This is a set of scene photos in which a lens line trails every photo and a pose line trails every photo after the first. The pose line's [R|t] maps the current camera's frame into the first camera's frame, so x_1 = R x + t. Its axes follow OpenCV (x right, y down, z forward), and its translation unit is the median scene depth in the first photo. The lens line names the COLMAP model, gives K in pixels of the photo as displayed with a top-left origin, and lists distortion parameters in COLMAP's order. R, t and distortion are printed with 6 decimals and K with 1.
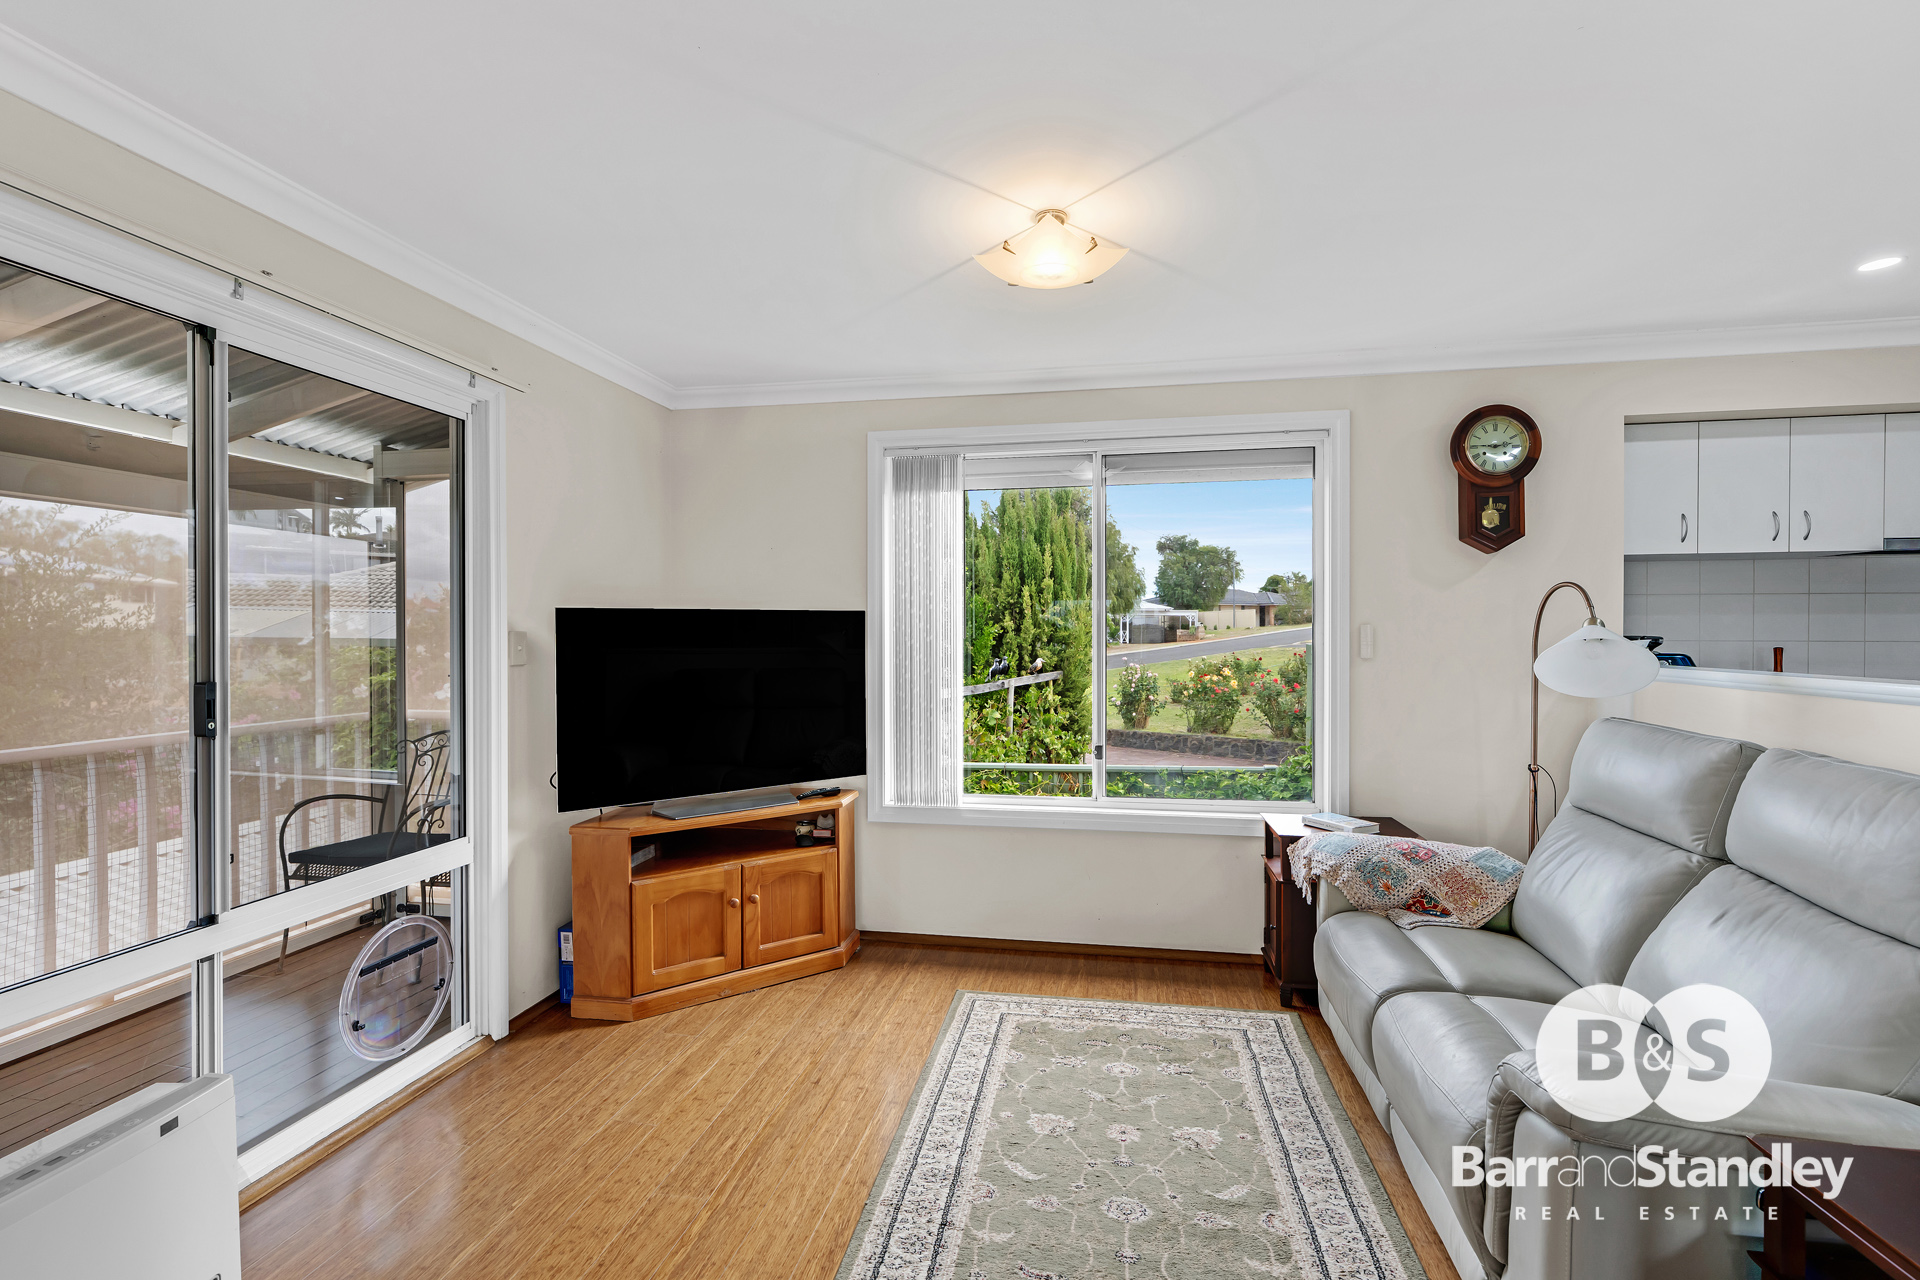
lens RADIAL K [[858.4, 0, 961.0], [0, 858.4, 640.4], [0, 0, 1]] dist [-0.004380, 0.001662]
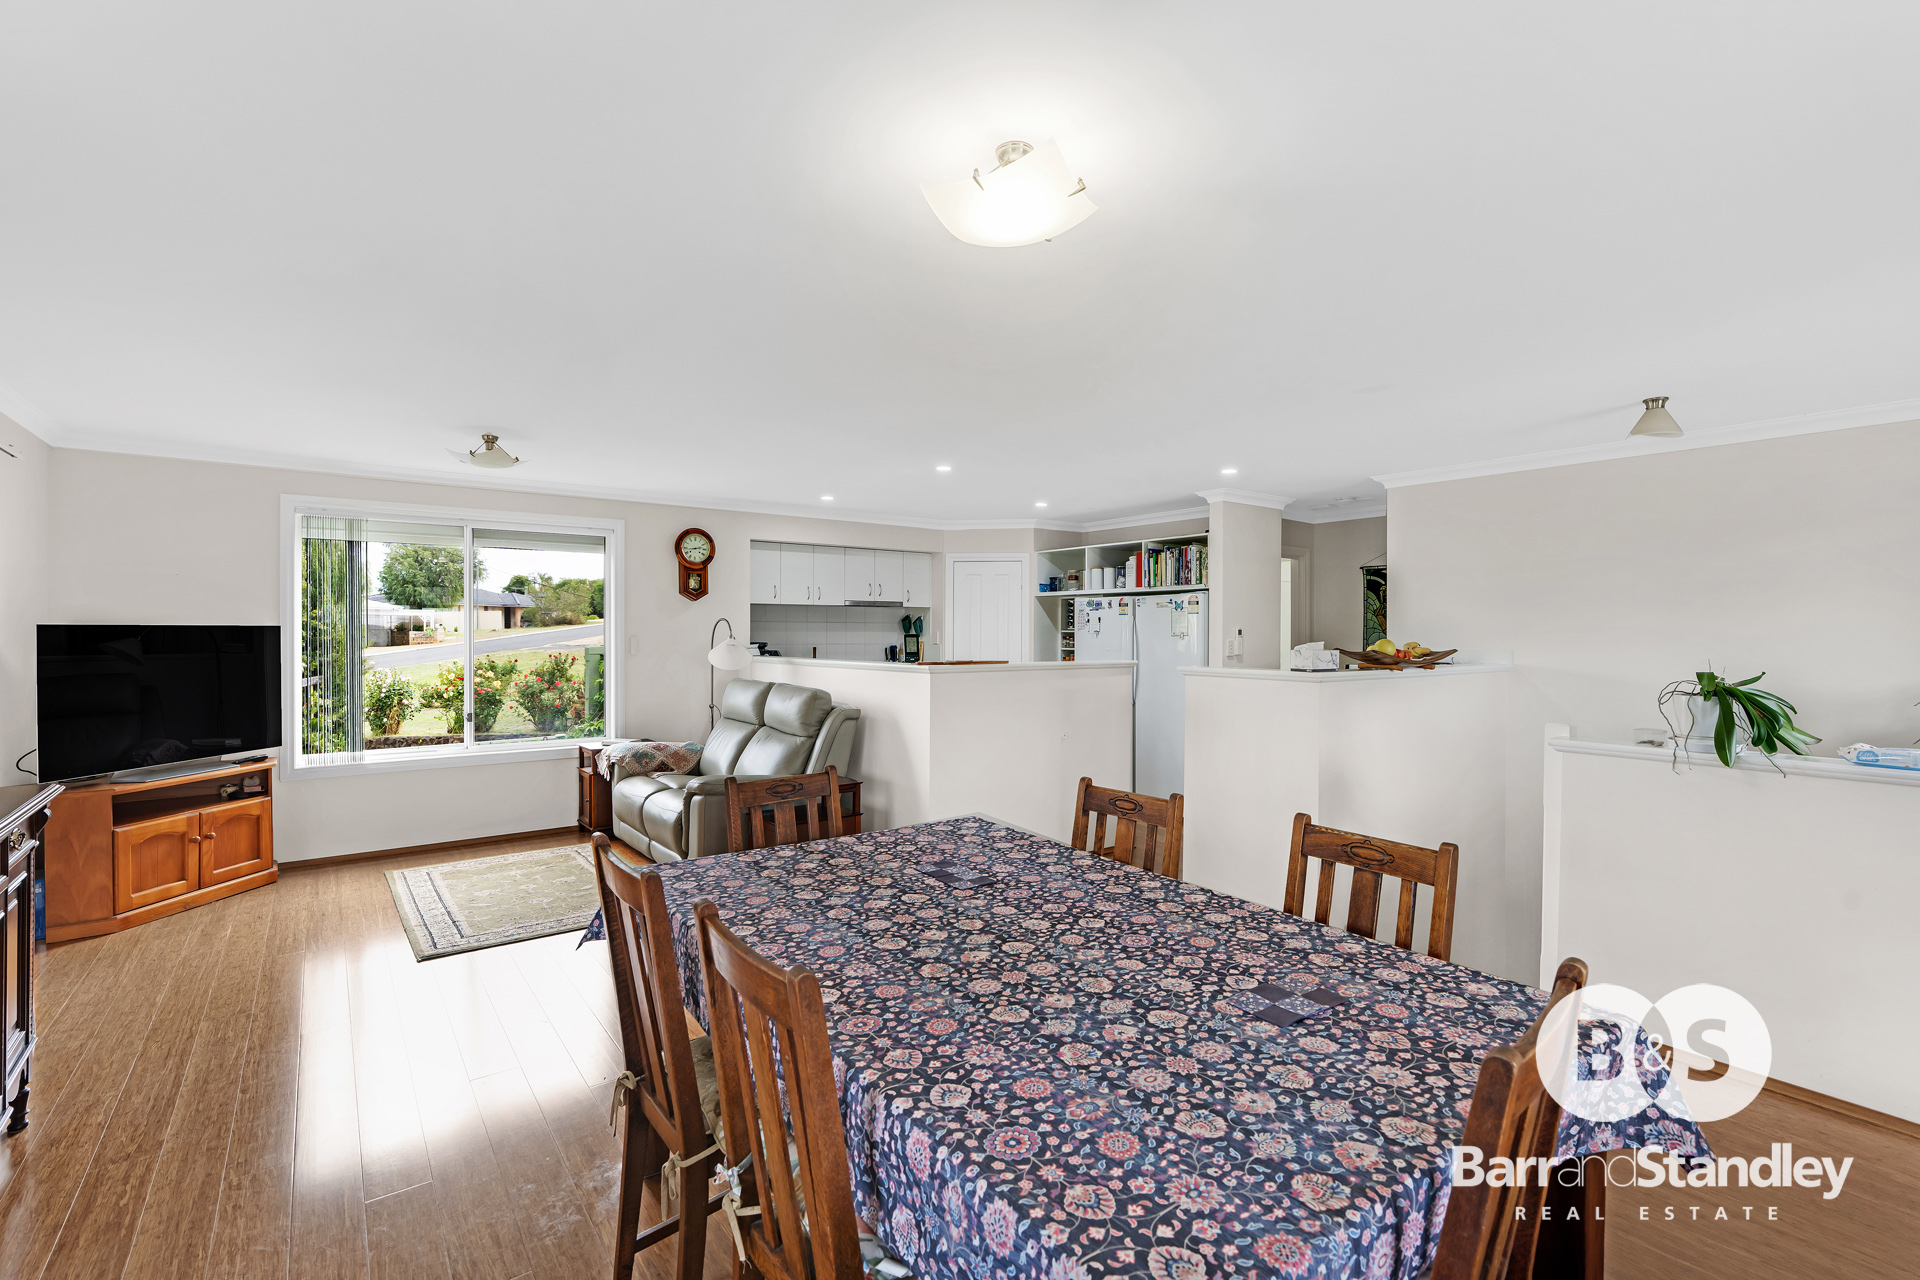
lens RADIAL K [[858.4, 0, 956.7], [0, 858.4, 640.3], [0, 0, 1]] dist [-0.004380, 0.001662]
pose [[0.678550, -0.002301, 0.734550, -0.434232], [0.003899, 0.999992, -0.000469, -0.007592], [-0.734544, 0.003182, 0.678554, -0.807062]]
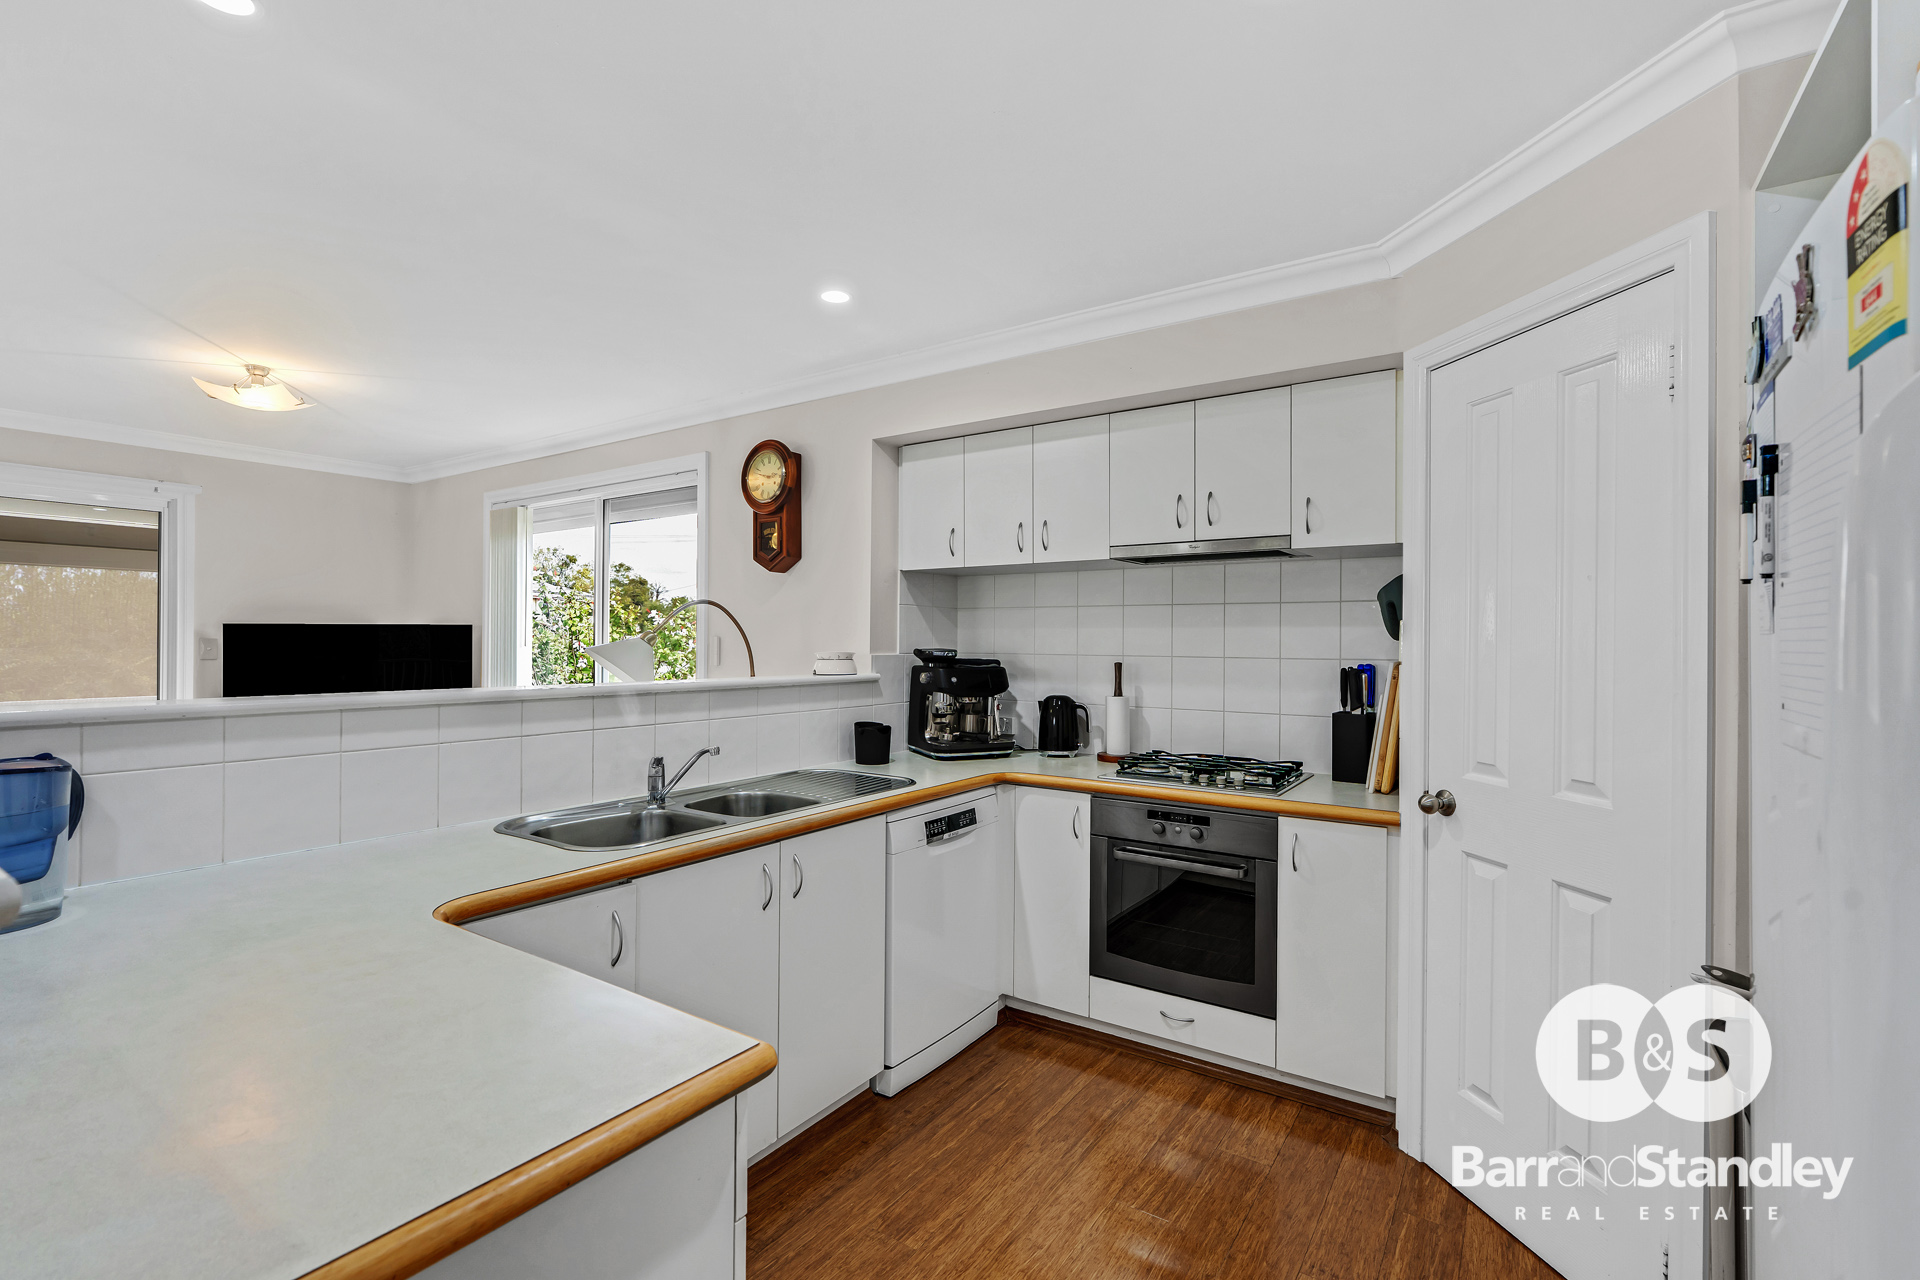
lens RADIAL K [[858.4, 0, 951.0], [0, 858.4, 638.1], [0, 0, 1]] dist [-0.004380, 0.001662]
pose [[0.912166, 0.005888, -0.409779, 1.278819], [-0.011304, 0.999878, -0.010795, -0.007681], [0.409665, 0.014479, 0.912121, 0.085301]]
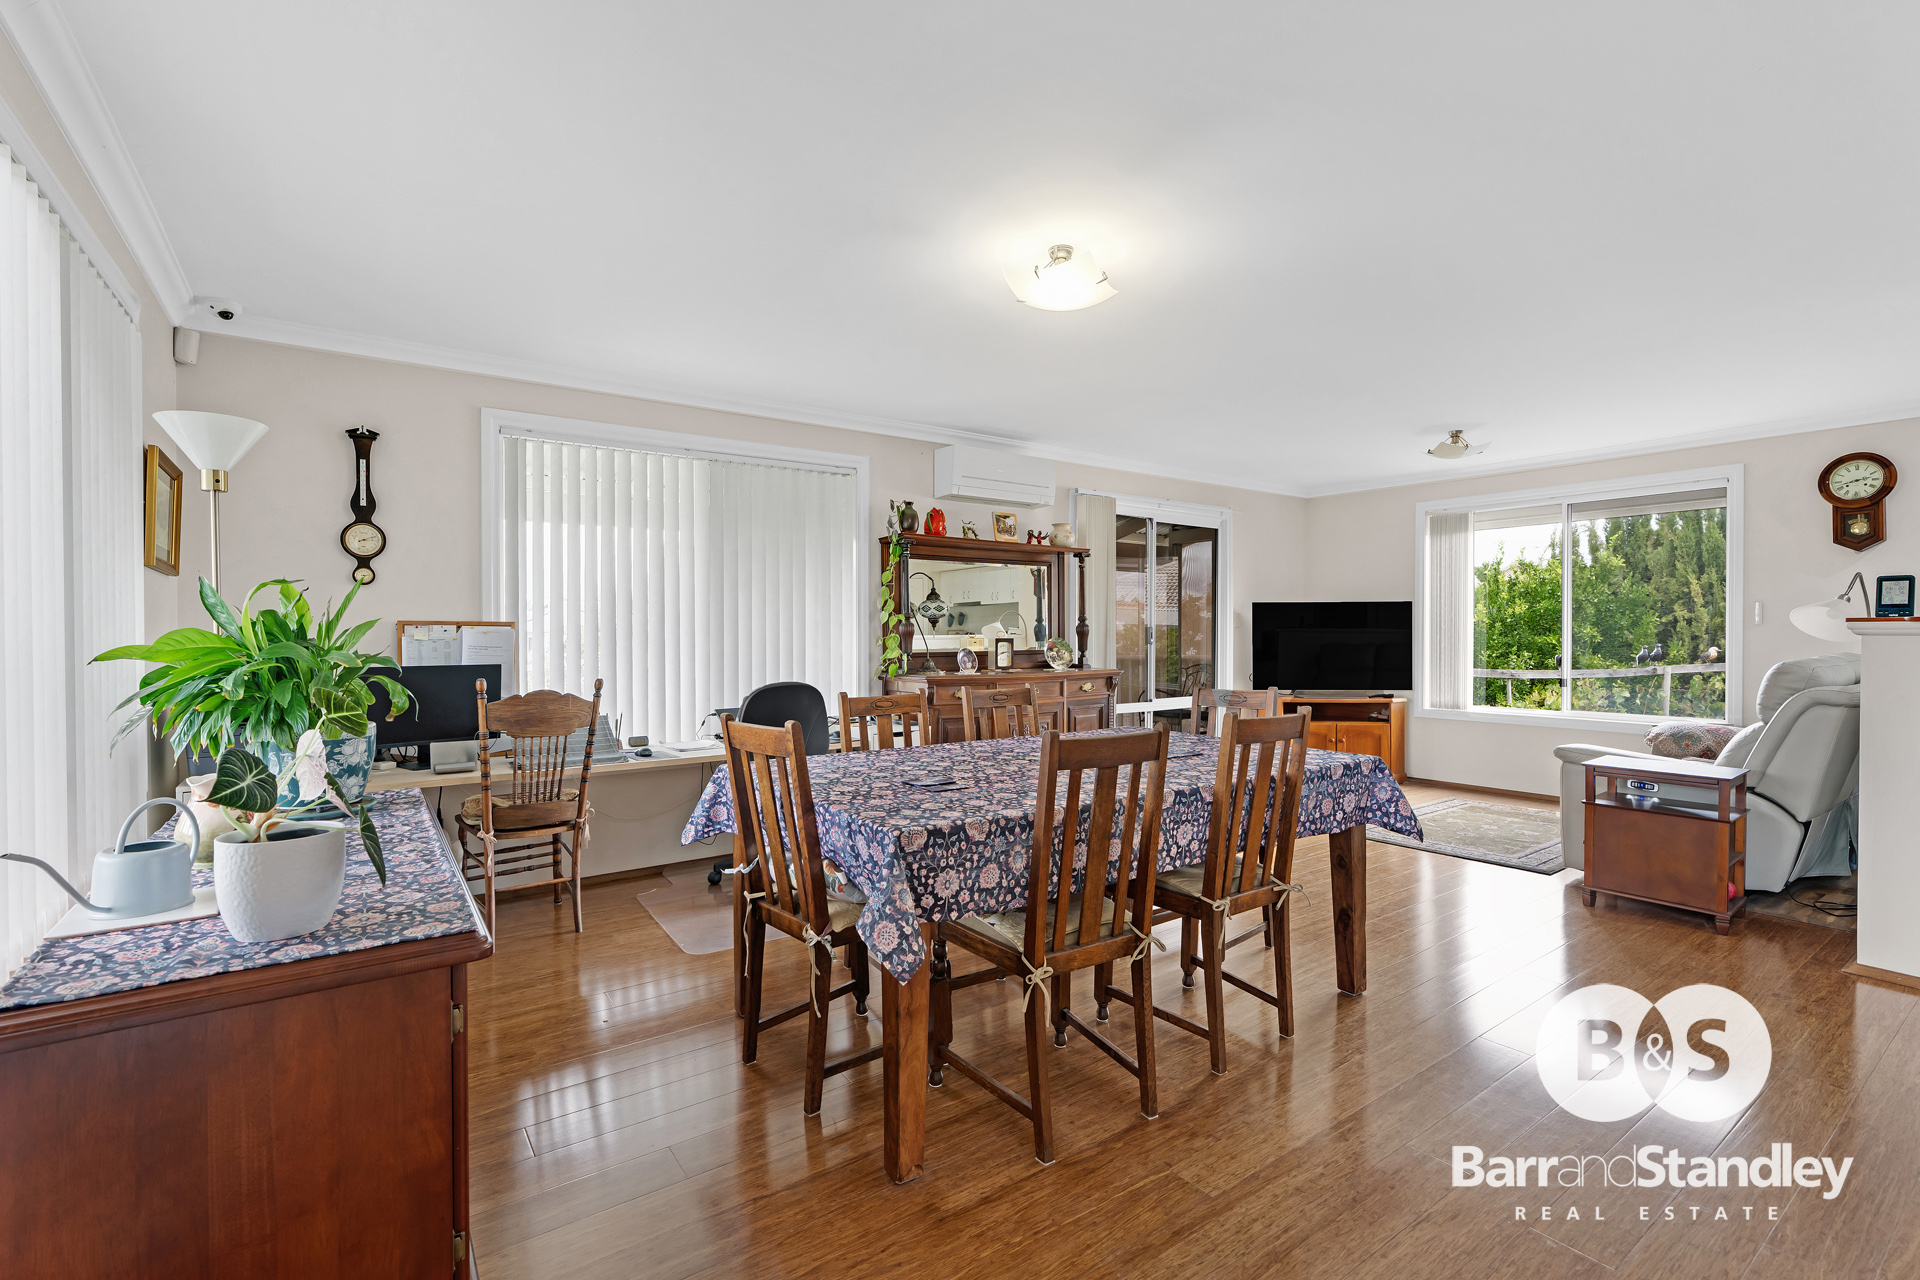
lens RADIAL K [[858.4, 0, 954.7], [0, 858.4, 636.5], [0, 0, 1]] dist [-0.004380, 0.001662]
pose [[0.719027, 0.003808, -0.694972, 0.524675], [-0.007195, 0.999972, -0.001965, 0.059030], [0.694945, 0.006413, 0.719034, -1.146012]]
